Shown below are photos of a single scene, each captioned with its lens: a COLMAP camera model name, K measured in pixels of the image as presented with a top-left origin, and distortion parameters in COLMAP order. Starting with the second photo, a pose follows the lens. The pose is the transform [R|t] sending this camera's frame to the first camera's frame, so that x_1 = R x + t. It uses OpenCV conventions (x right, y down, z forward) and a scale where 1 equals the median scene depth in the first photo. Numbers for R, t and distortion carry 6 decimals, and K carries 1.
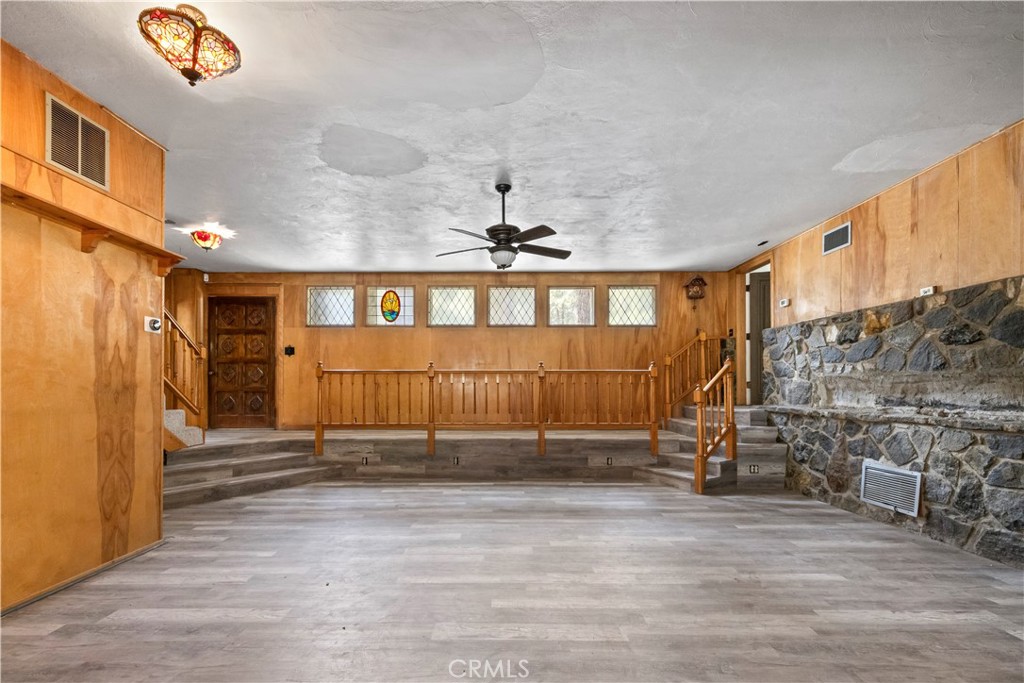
lens RADIAL K [[458.4, 0, 509.0], [0, 458.4, 384.7], [0, 0, 1]] dist [0.001080, 0.000358]
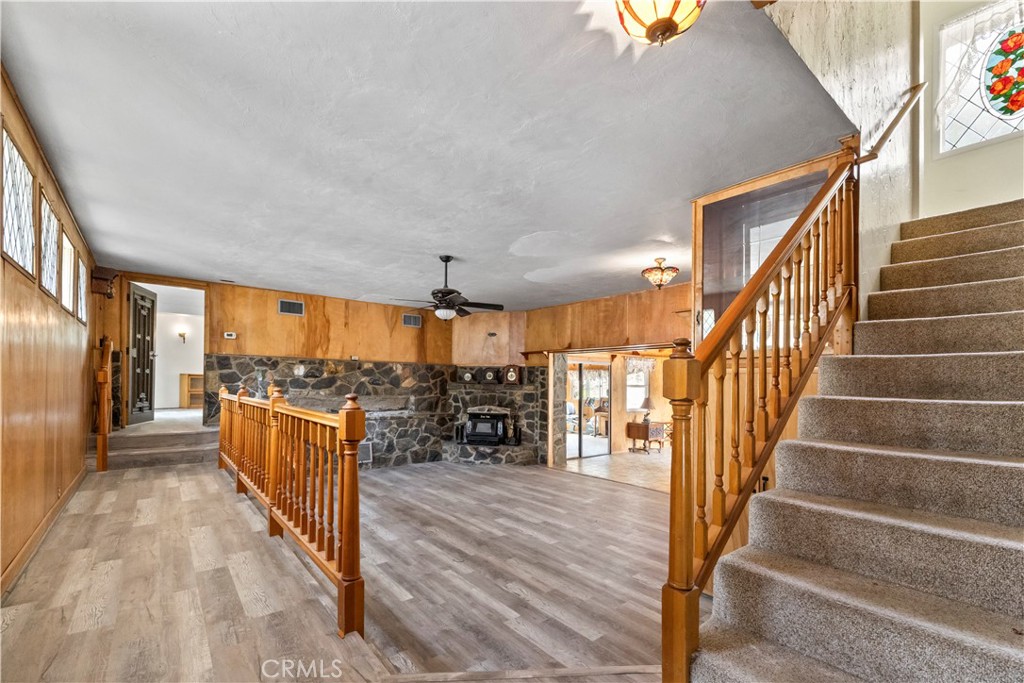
lens RADIAL K [[439.2, 0, 501.9], [0, 439.2, 378.4], [0, 0, 1]] dist [-0.000309, 0.000094]
pose [[-0.616480, 0.003533, 0.787363, -0.879491], [-0.014919, 0.999758, -0.016167, -0.067806], [-0.787229, -0.021714, -0.616278, 1.350357]]
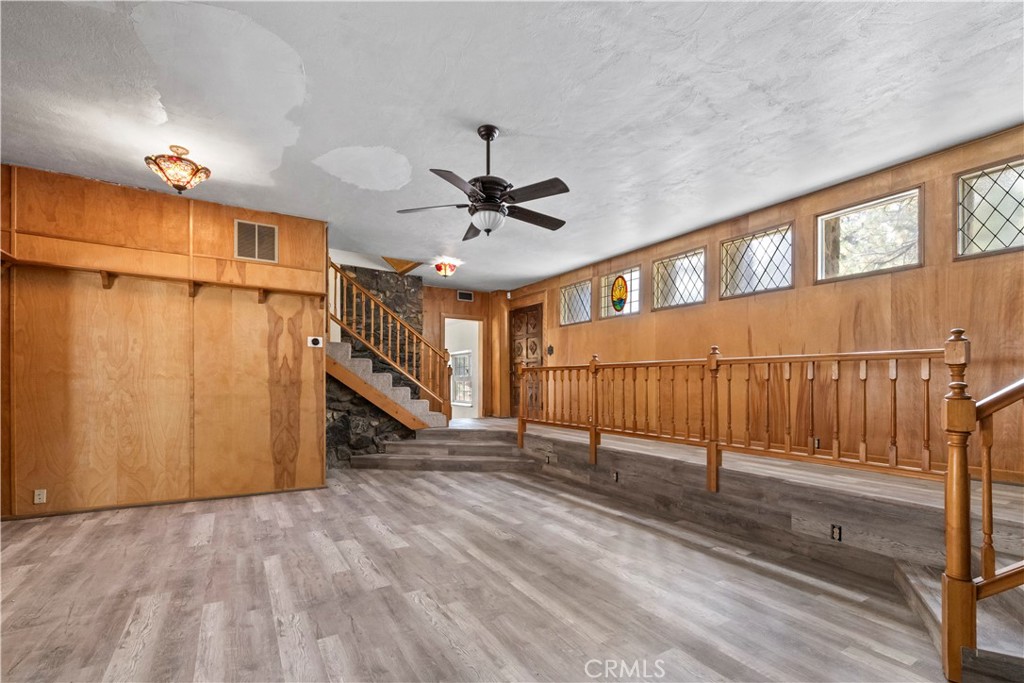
lens RADIAL K [[451.1, 0, 502.8], [0, 451.1, 387.4], [0, 0, 1]] dist [-0.001530, -0.000308]
pose [[0.514876, 0.012413, -0.857175, 0.555868], [-0.001678, 0.999908, 0.013471, -0.000885], [0.857263, -0.005497, 0.514849, 0.517204]]
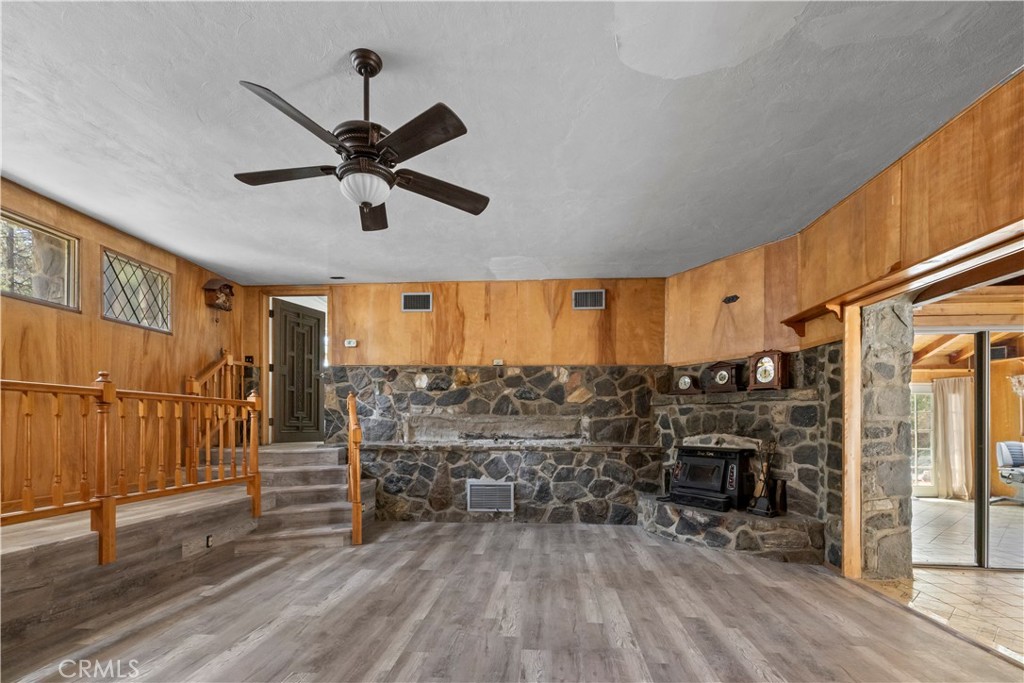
lens RADIAL K [[450.9, 0, 509.8], [0, 450.9, 423.9], [0, 0, 1]] dist [-0.001628, 0.000191]
pose [[0.090075, 0.003715, 0.995928, -0.442614], [-0.011235, 0.999933, -0.002714, 0.002059], [-0.995872, -0.010945, 0.090110, 0.649140]]
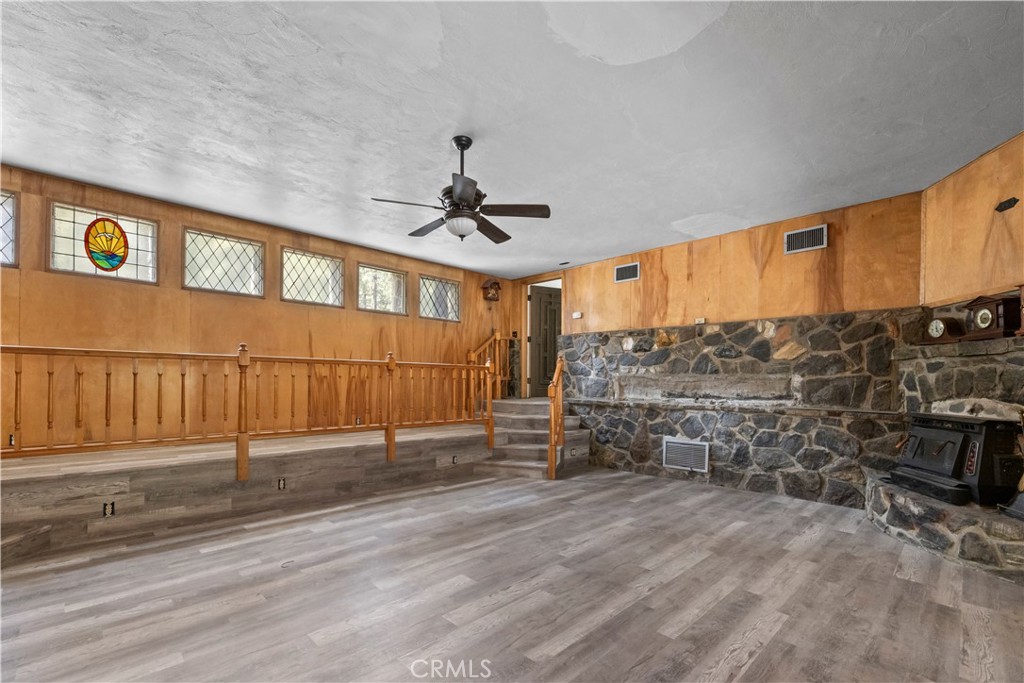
lens RADIAL K [[446.5, 0, 520.9], [0, 446.5, 377.7], [0, 0, 1]] dist [-0.000316, 0.000499]
pose [[0.709327, 0.013142, 0.704757, -0.416341], [-0.013994, 0.999892, -0.004562, -0.002830], [-0.704741, -0.006627, 0.709434, 0.295552]]
